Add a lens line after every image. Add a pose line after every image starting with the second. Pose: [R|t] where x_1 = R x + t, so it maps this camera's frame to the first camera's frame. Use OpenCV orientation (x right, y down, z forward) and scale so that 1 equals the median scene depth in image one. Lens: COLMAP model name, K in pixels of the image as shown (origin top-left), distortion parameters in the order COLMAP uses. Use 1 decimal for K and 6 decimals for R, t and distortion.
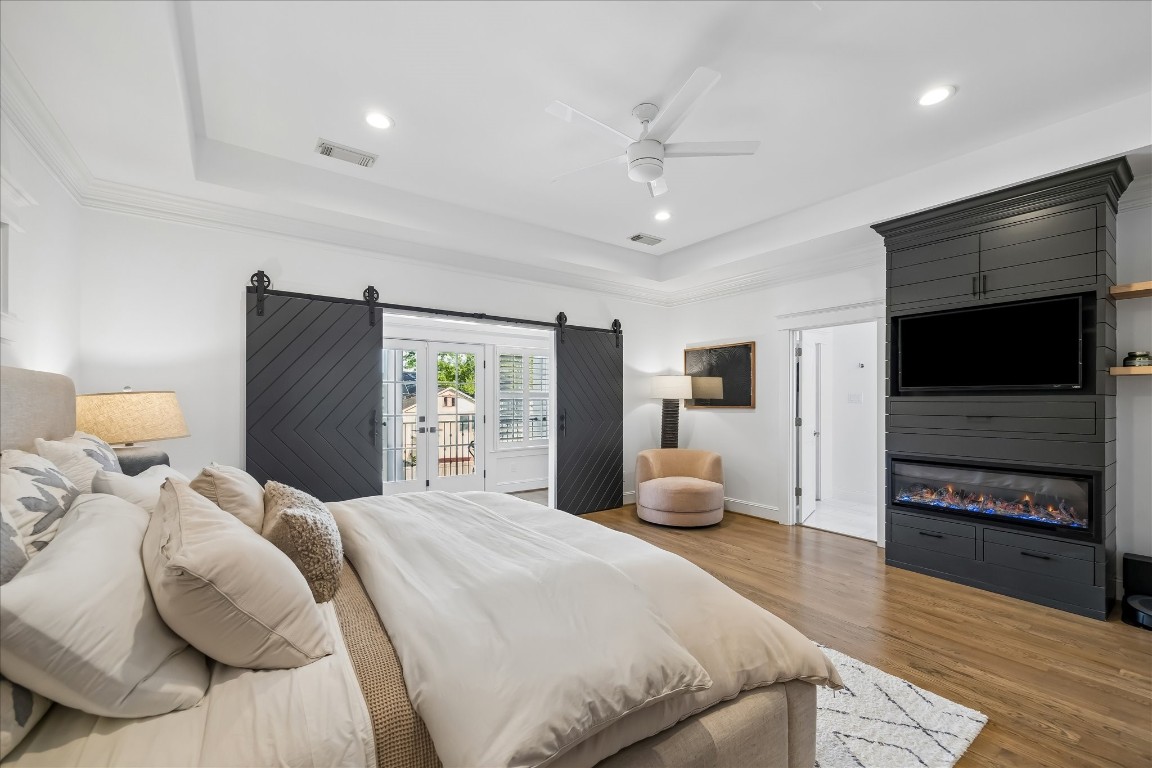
lens RADIAL K [[453.2, 0, 576.1], [0, 453.2, 401.4], [0, 0, 1]] dist [0.000547, 0.000056]
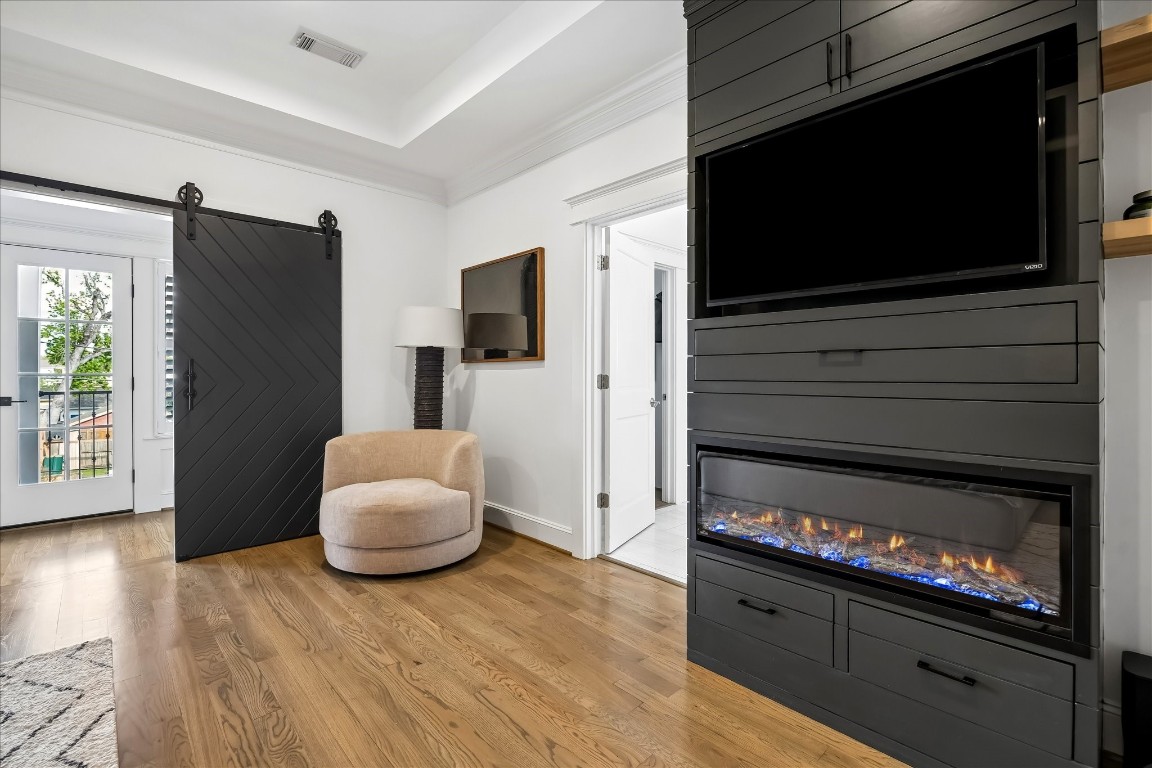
lens RADIAL K [[510.6, 0, 577.4], [0, 510.6, 374.7], [0, 0, 1]] dist [-0.008197, -0.000087]
pose [[0.991018, -0.002189, 0.133710, 0.391343], [0.002188, 0.999998, 0.000156, 0.038930], [-0.133710, 0.000138, 0.991020, 0.371363]]
